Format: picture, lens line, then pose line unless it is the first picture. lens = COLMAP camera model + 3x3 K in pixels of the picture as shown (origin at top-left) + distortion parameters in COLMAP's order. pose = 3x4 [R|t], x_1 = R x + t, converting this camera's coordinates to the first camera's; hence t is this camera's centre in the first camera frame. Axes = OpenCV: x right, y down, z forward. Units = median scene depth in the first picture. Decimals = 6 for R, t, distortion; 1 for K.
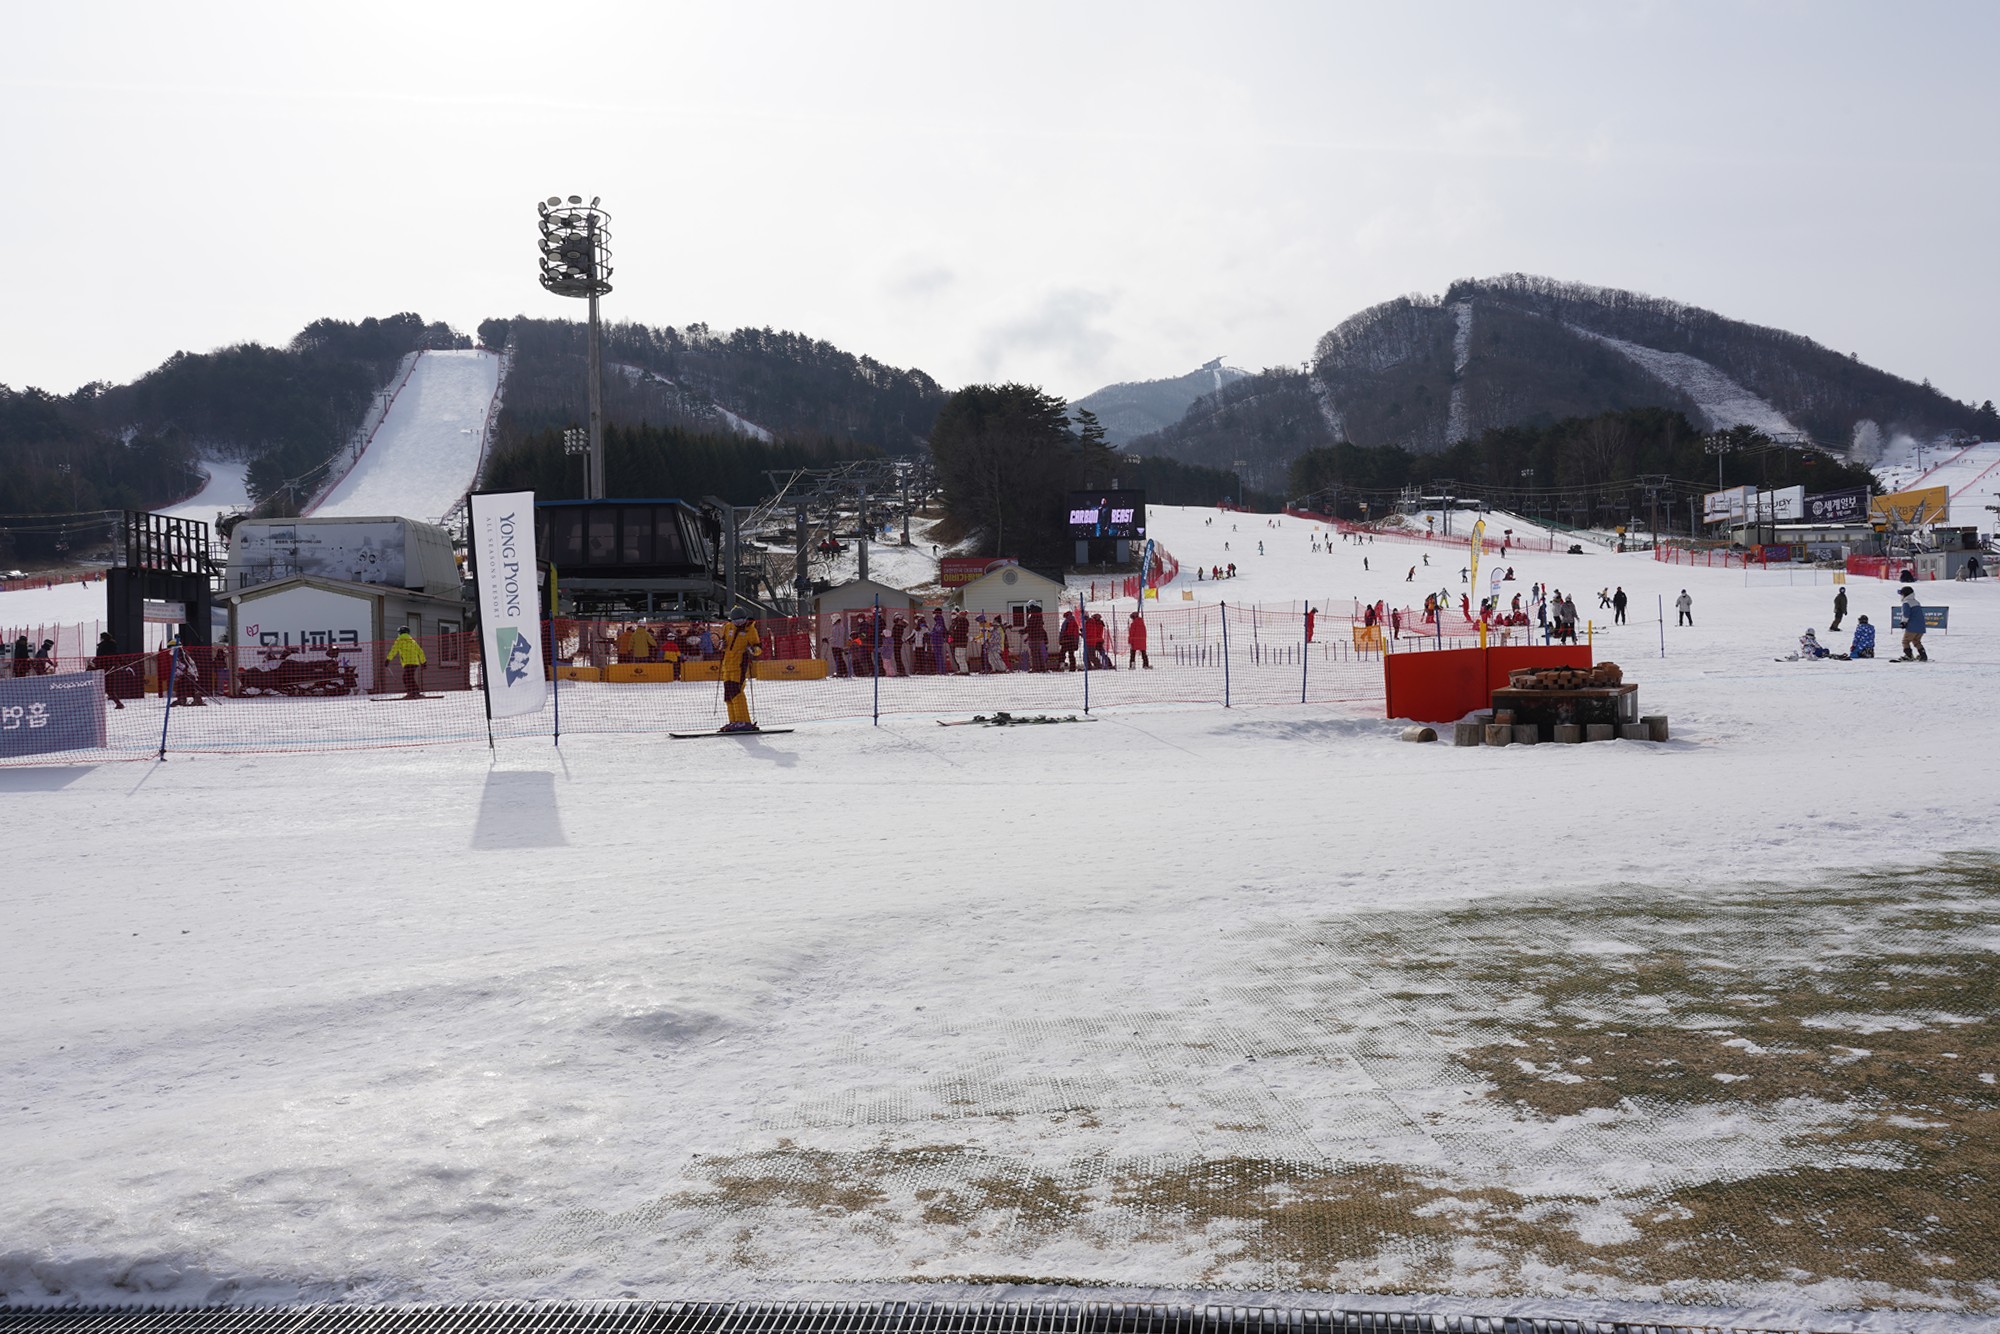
lens RADIAL K [[1765.3, 0, 1000.0], [0, 1765.3, 667.0], [0, 0, 1]] dist [0.003028, 0.014839]
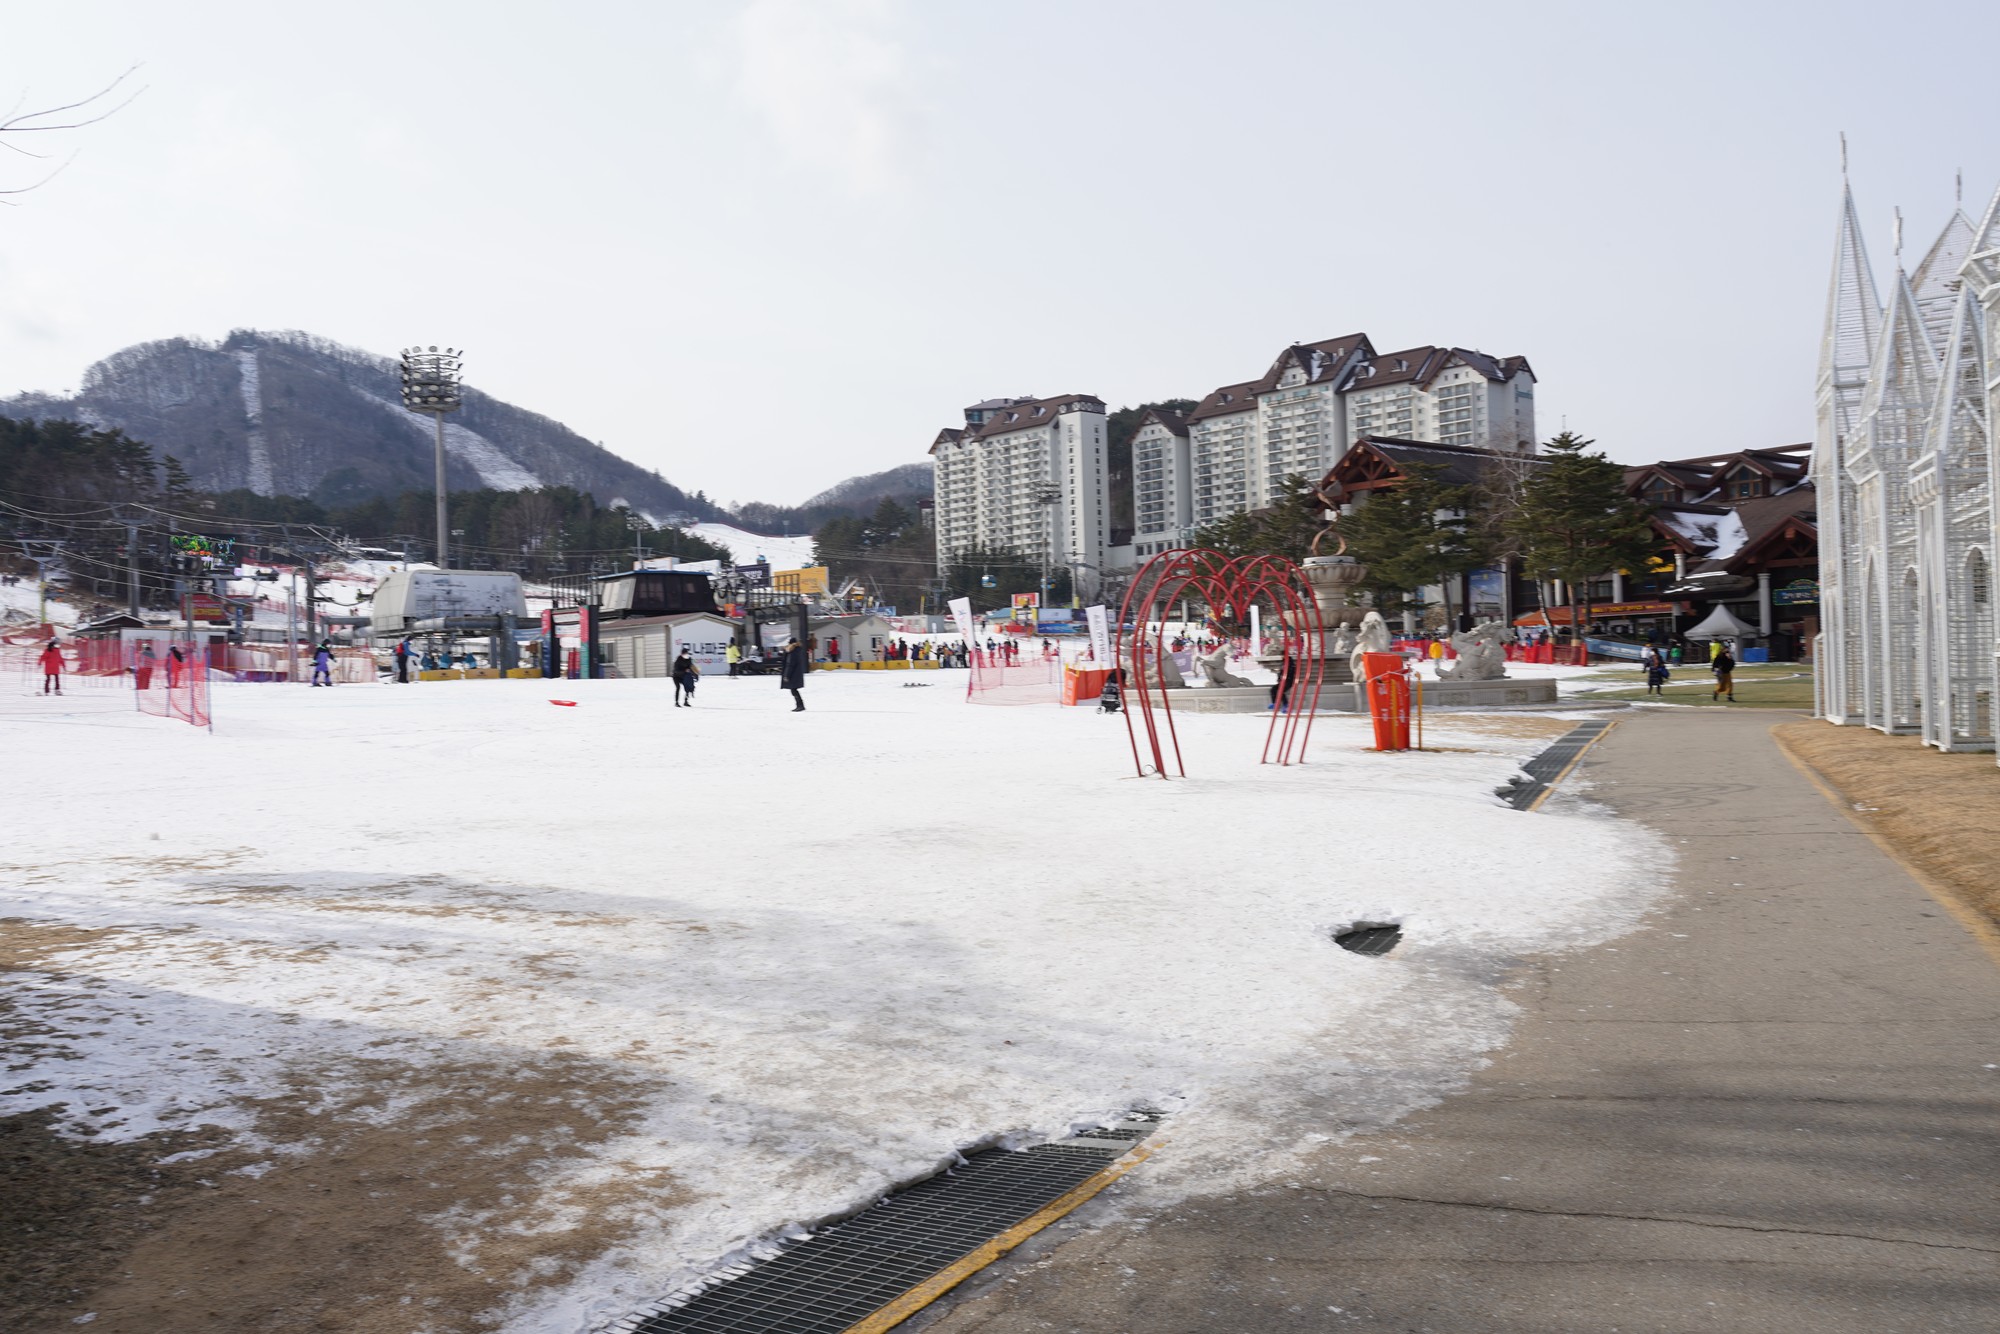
lens RADIAL K [[1765.3, 0, 1000.0], [0, 1765.3, 667.0], [0, 0, 1]] dist [0.003028, 0.014839]
pose [[0.731689, 0.011483, 0.681542, -0.122494], [0.006103, 0.999708, -0.023396, 0.004379], [-0.681611, 0.021278, 0.731405, -0.050849]]
